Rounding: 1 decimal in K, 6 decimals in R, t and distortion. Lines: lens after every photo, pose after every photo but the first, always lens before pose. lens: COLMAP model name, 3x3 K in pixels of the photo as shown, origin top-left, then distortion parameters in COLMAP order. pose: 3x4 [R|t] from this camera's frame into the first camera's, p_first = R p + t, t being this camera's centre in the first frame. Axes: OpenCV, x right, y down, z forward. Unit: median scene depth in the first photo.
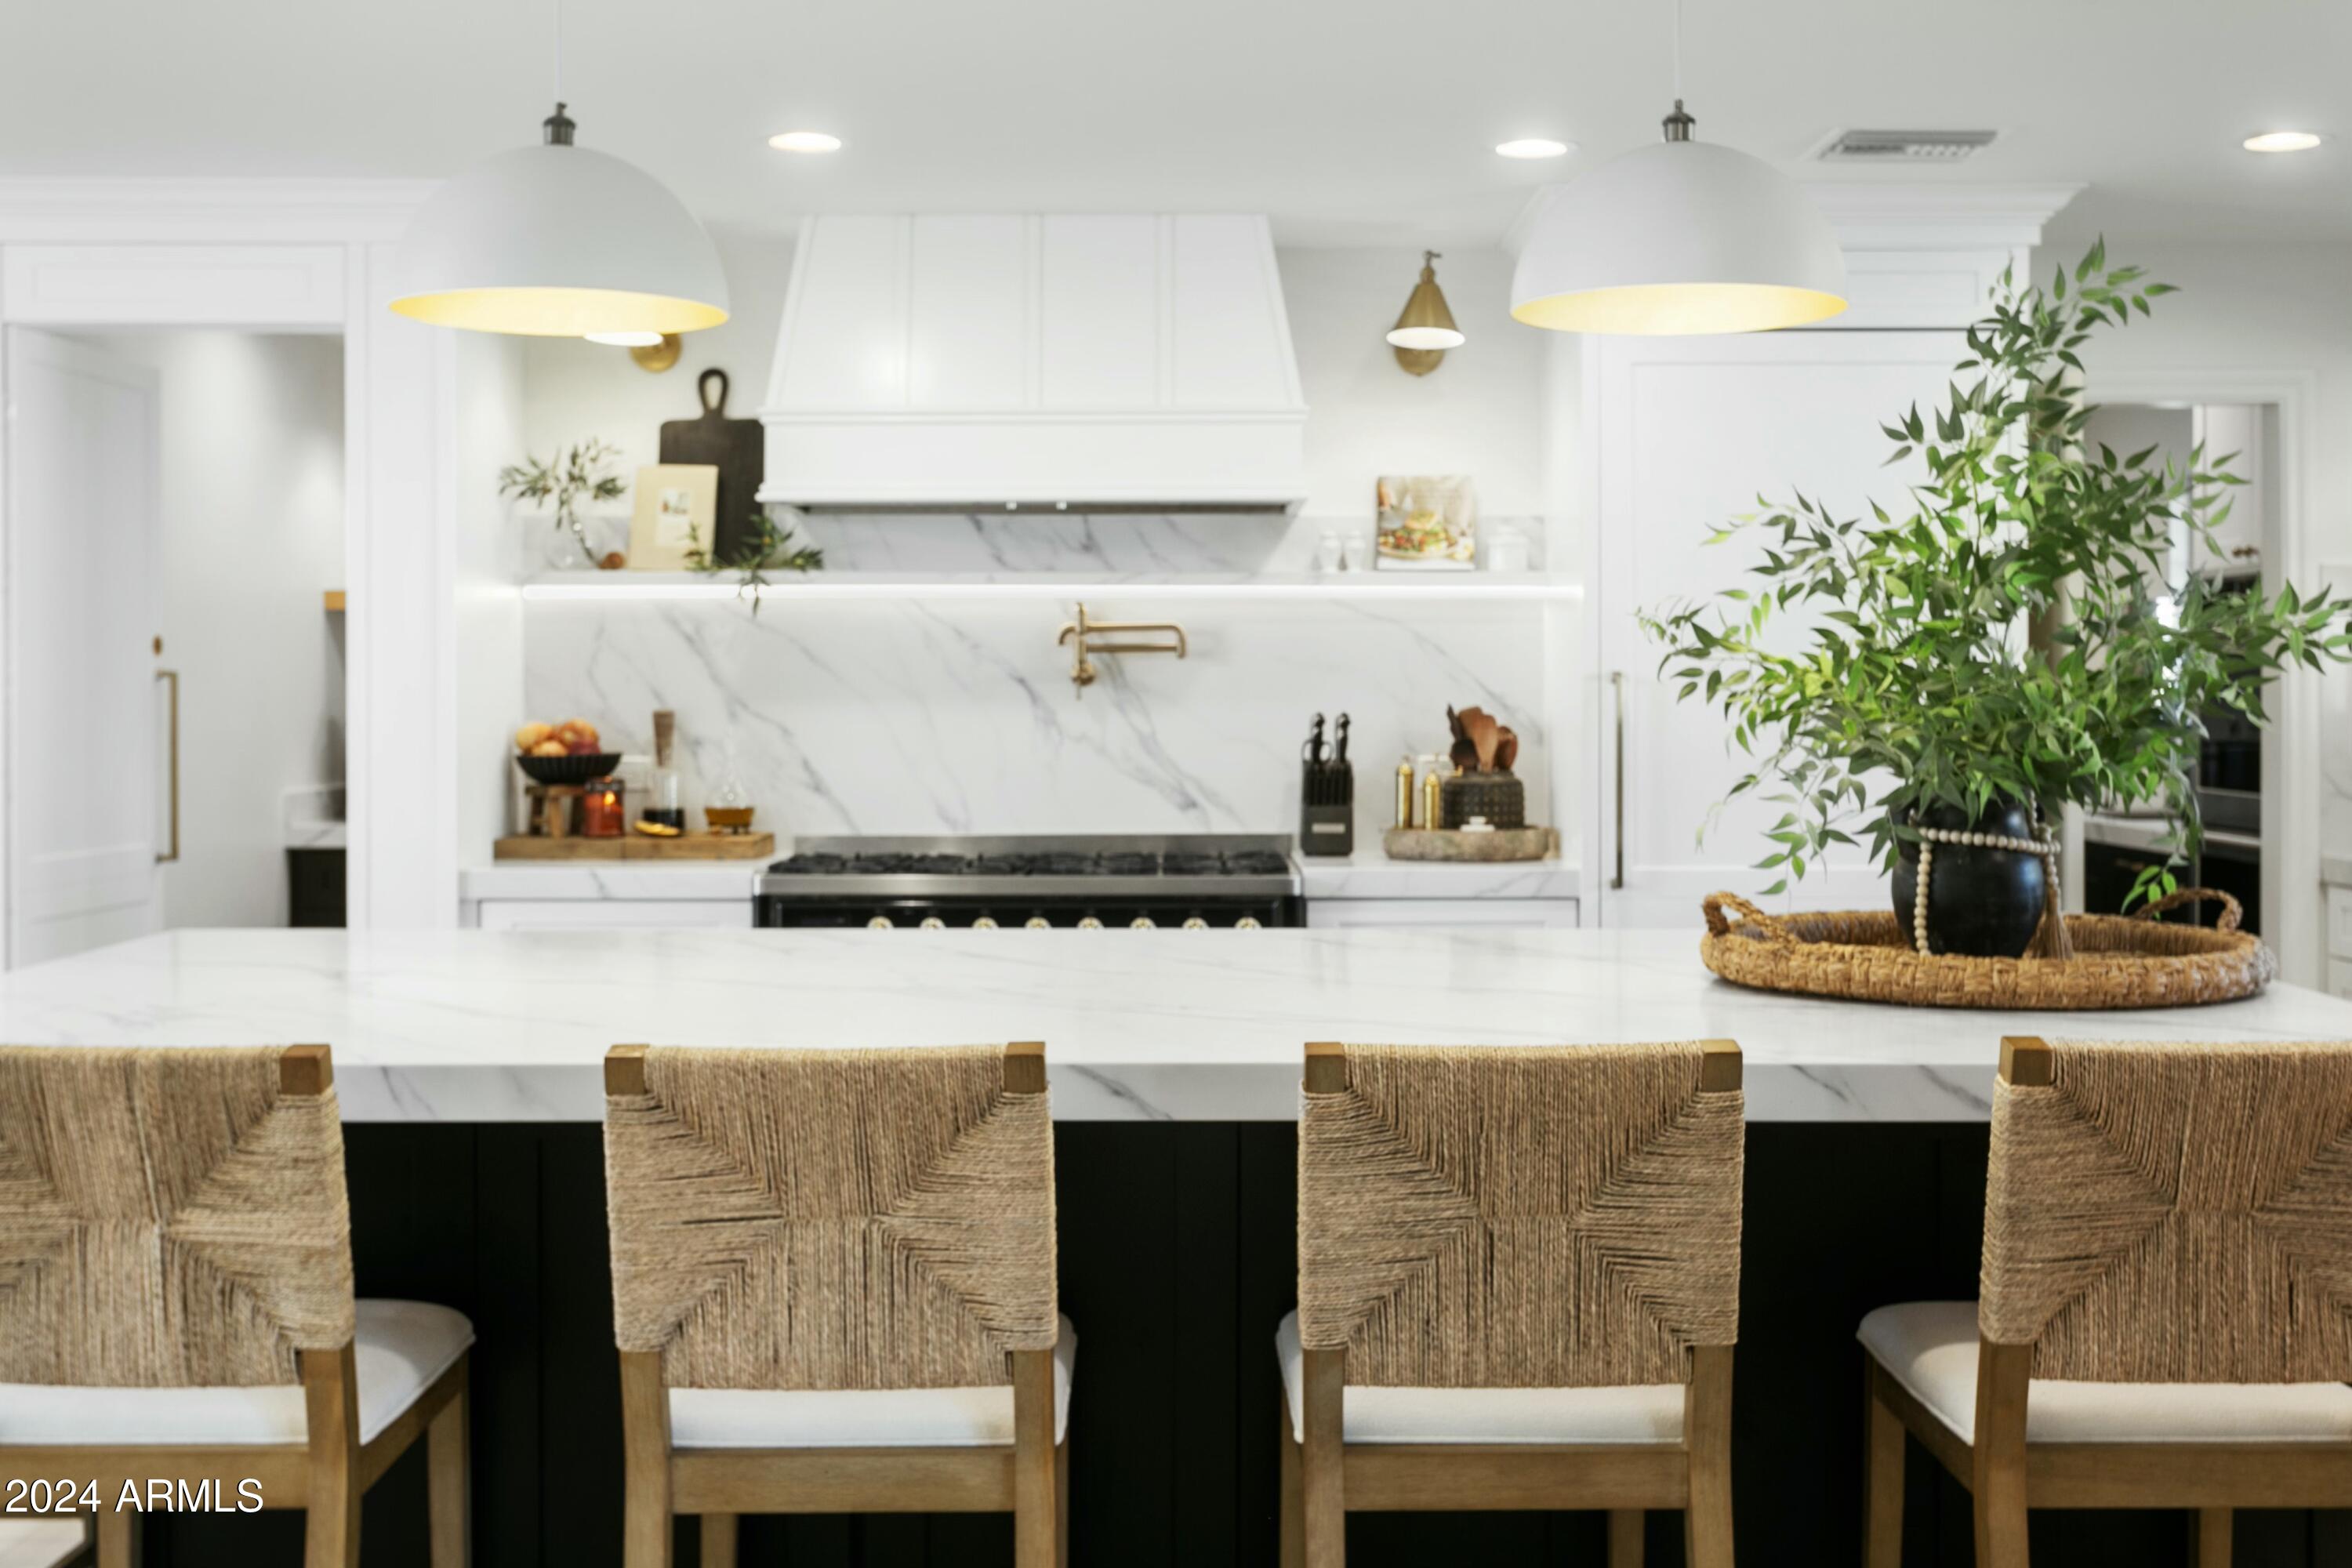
lens RADIAL K [[2639.8, 0, 1176.0], [0, 2639.8, 784.0], [0, 0, 1]] dist [-0.001286, -0.020160]
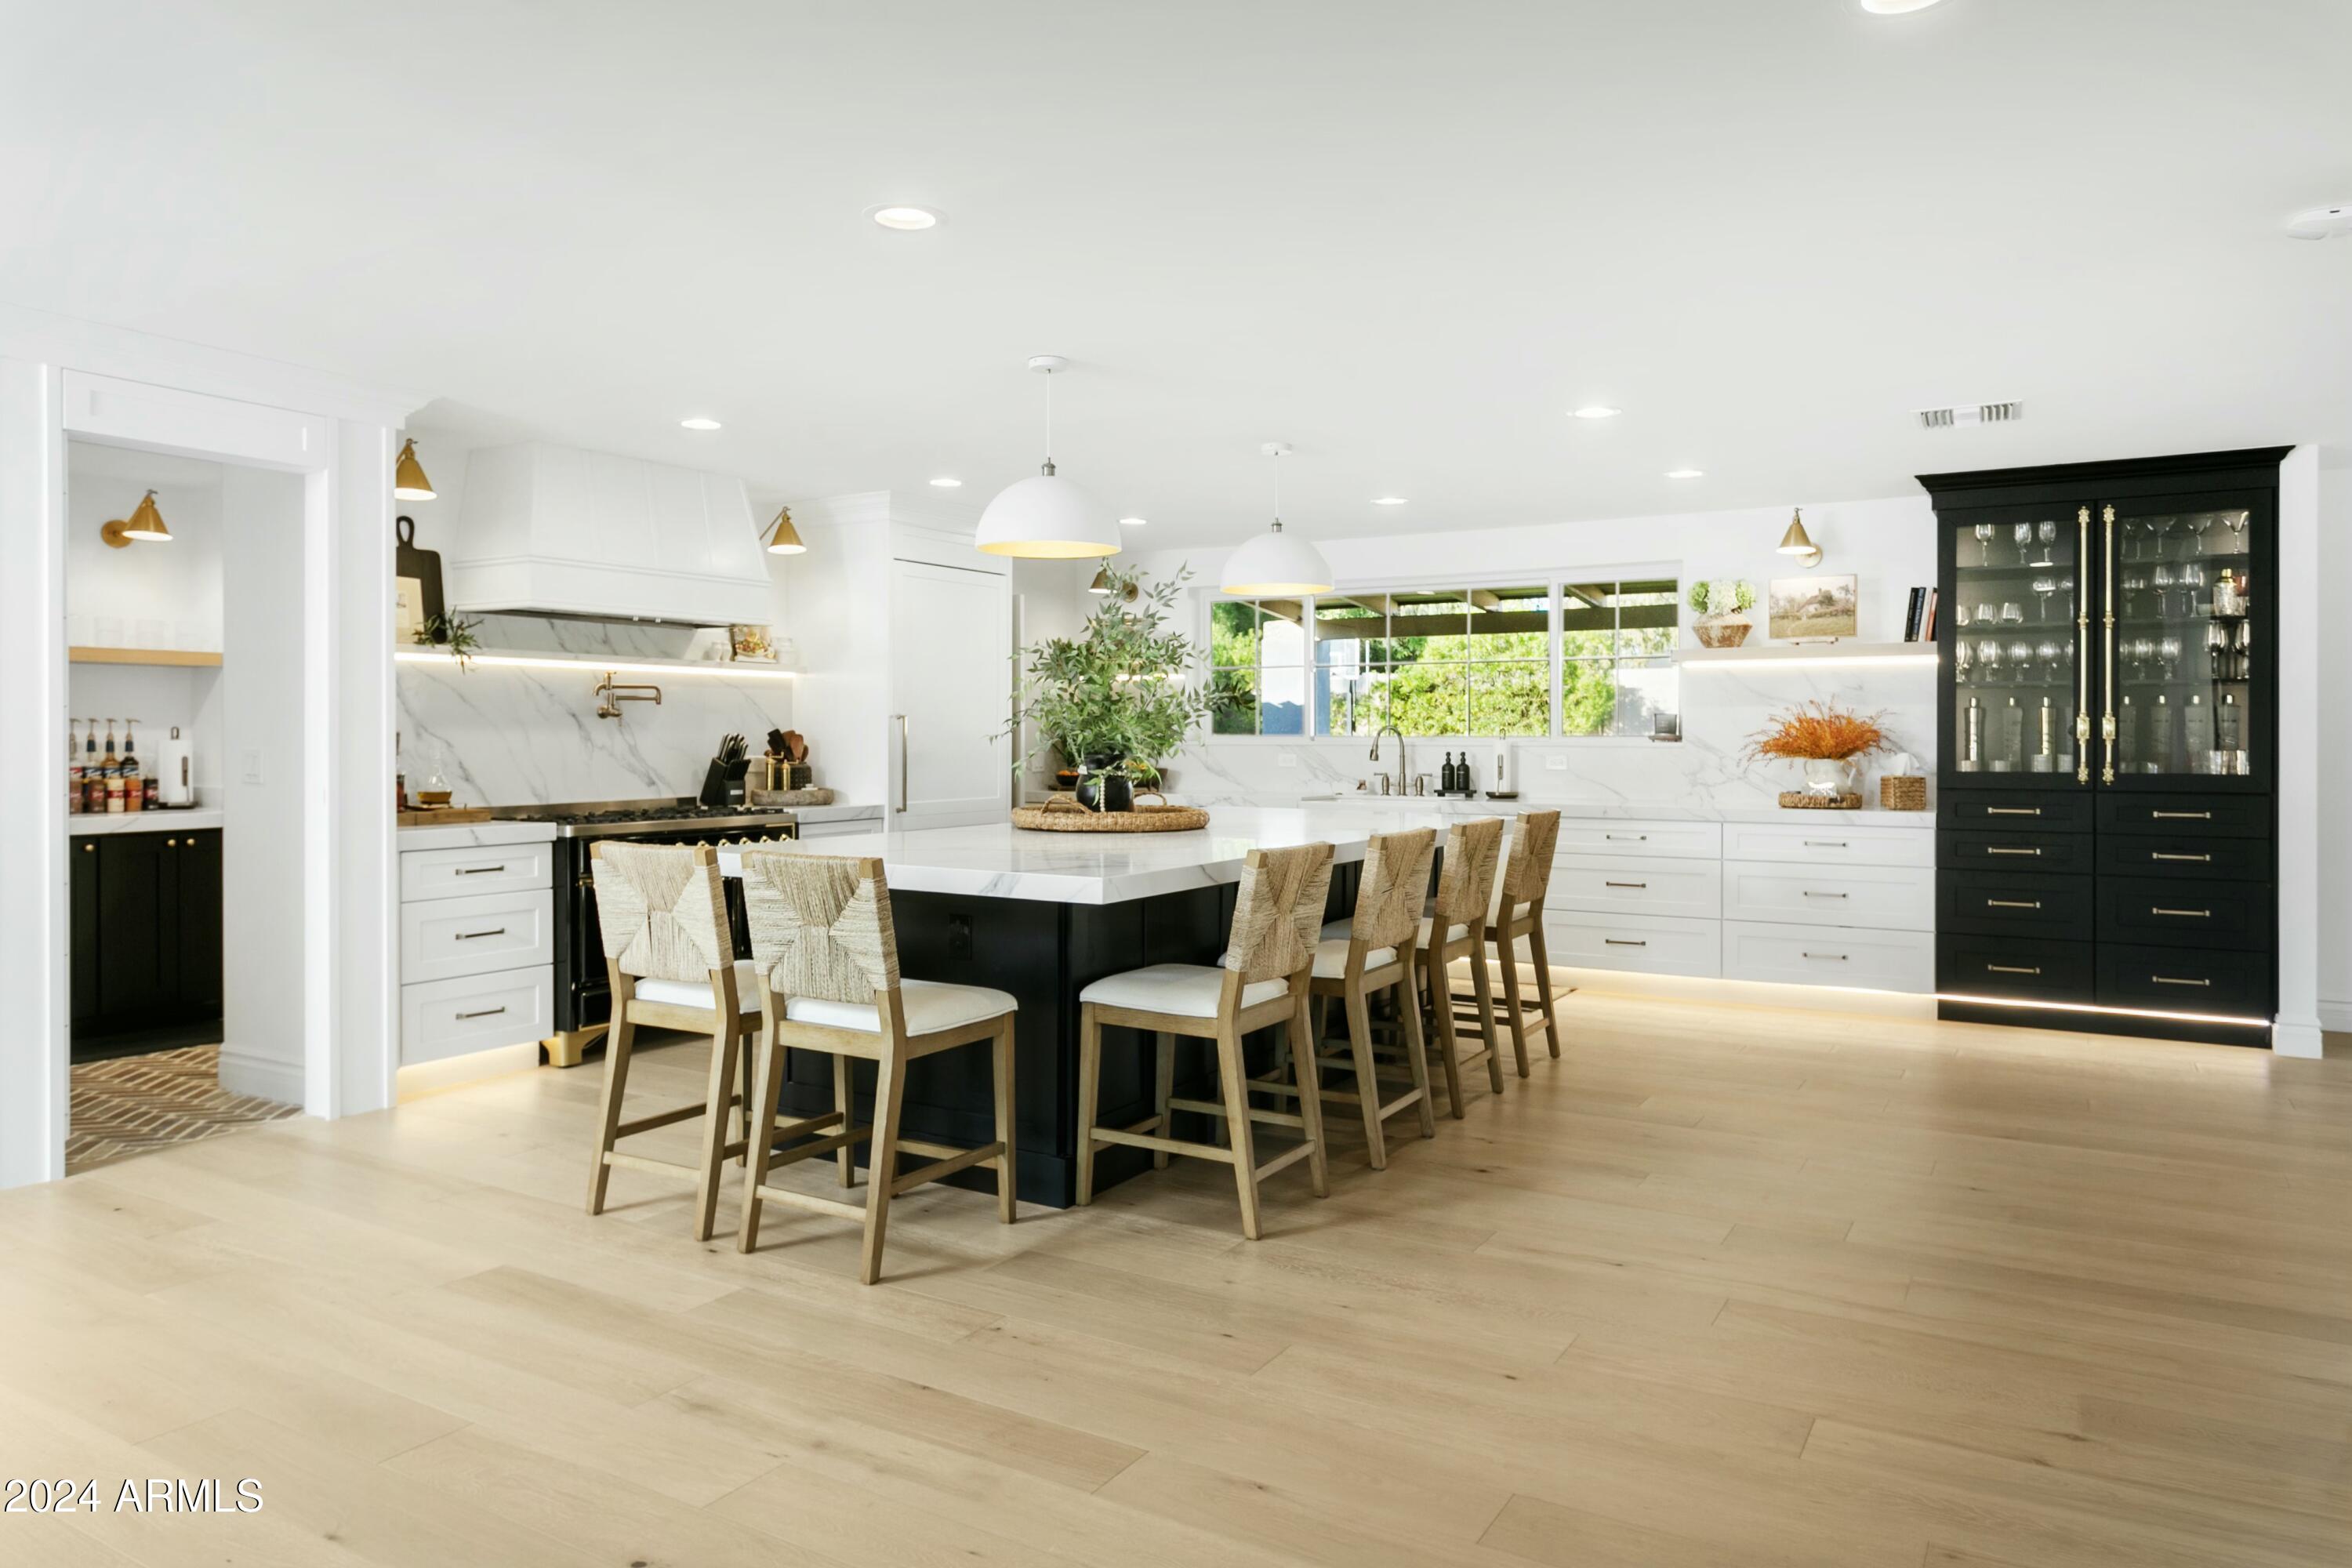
lens RADIAL K [[1486.8, 0, 1178.4], [0, 1486.8, 747.1], [0, 0, 1]] dist [0.001121, -0.000231]
pose [[0.517569, -0.006665, 0.855616, -0.720067], [0.027600, 0.999579, -0.008909, 0.002125], [-0.855196, 0.028226, 0.517535, 0.147764]]
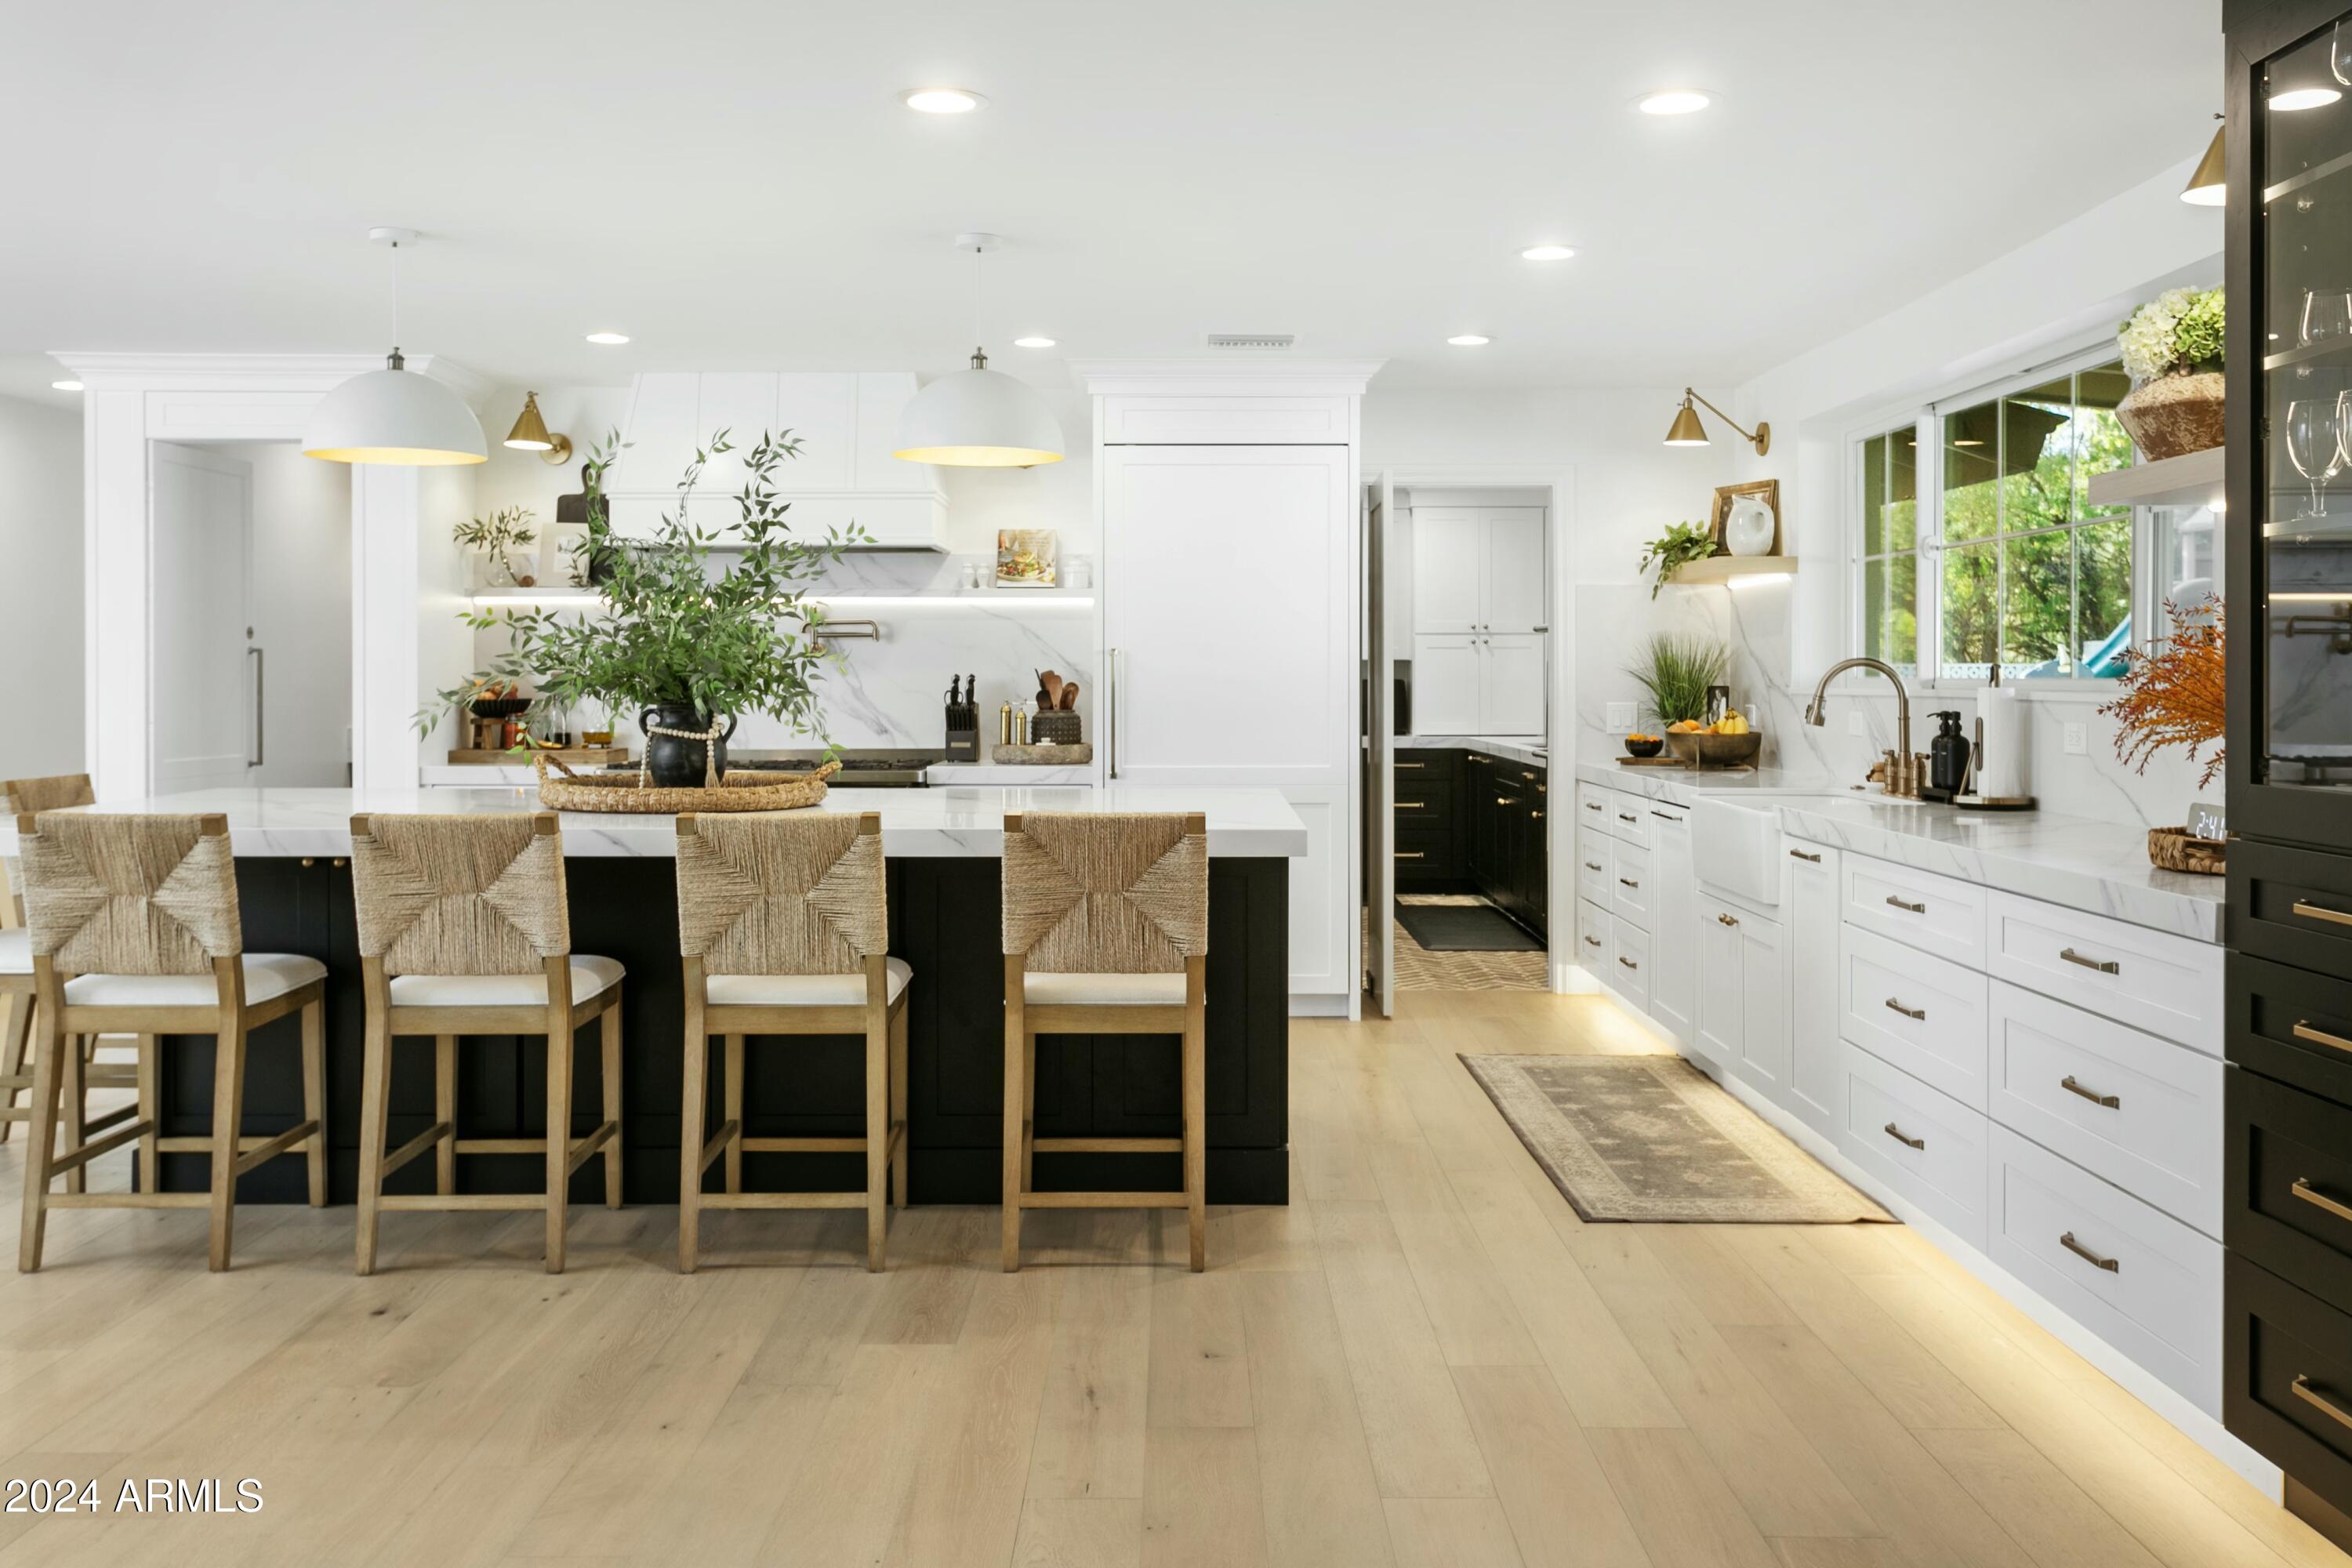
lens RADIAL K [[2076.6, 0, 1179.3], [0, 2076.6, 732.5], [0, 0, 1]] dist [-0.003973, 0.003568]
pose [[0.999991, 0.001068, 0.004139, 0.188625], [-0.001036, 0.999970, -0.007725, 0.018972], [-0.004148, 0.007721, 0.999962, -0.291497]]
